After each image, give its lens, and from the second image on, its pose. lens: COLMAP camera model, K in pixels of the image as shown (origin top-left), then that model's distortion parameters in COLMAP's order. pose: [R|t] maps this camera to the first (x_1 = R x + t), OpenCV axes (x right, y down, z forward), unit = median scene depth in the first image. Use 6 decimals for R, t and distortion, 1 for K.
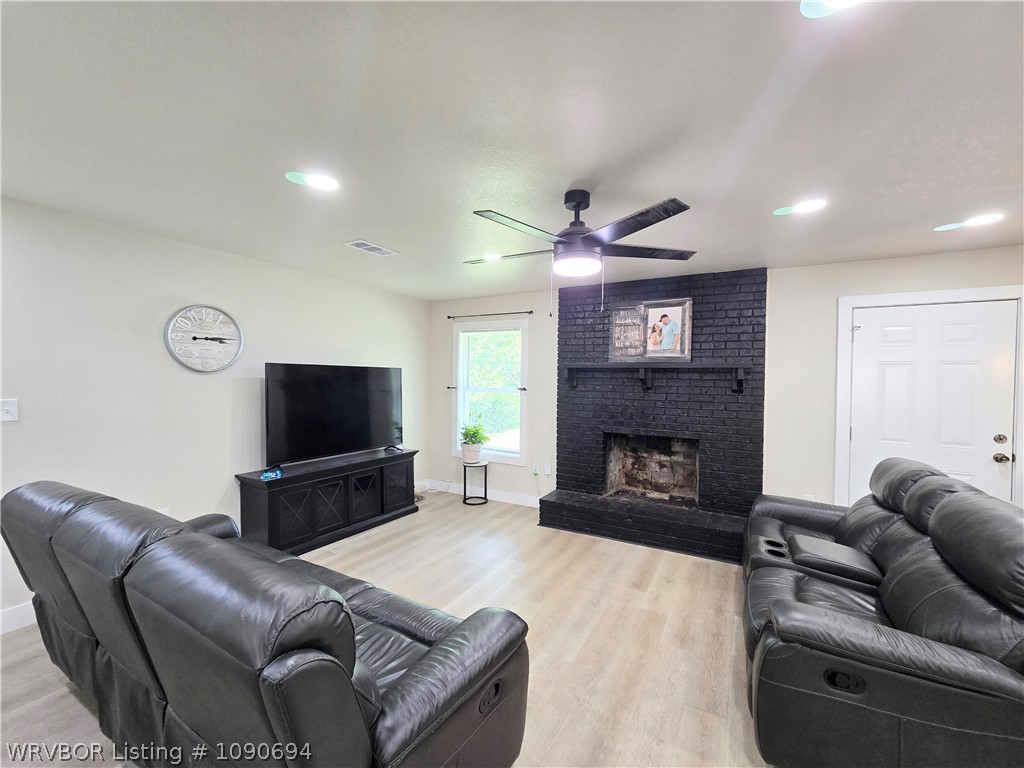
lens RADIAL K [[418.9, 0, 519.4], [0, 418.9, 382.9], [0, 0, 1]] dist [-0.004659, 0.001270]
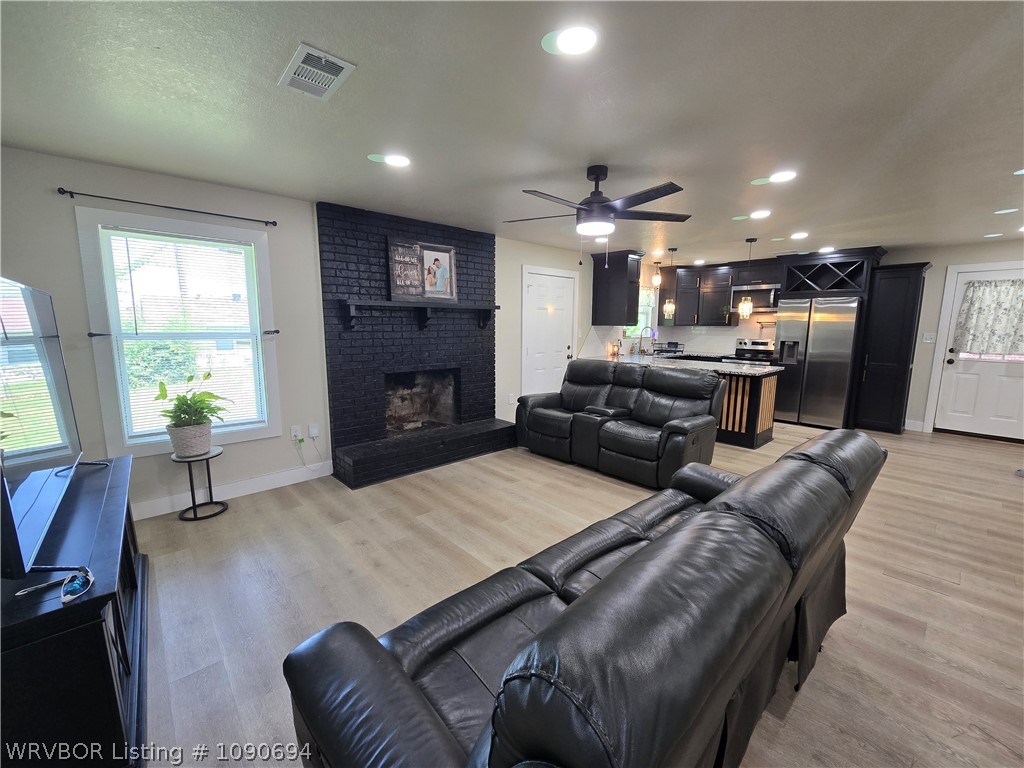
lens RADIAL K [[418.9, 0, 519.4], [0, 418.9, 382.9], [0, 0, 1]] dist [-0.004659, 0.001270]
pose [[0.313621, -0.145343, 0.938359, -0.661872], [0.008502, 0.988606, 0.150284, -0.004159], [-0.949510, -0.039154, 0.311283, 0.441618]]
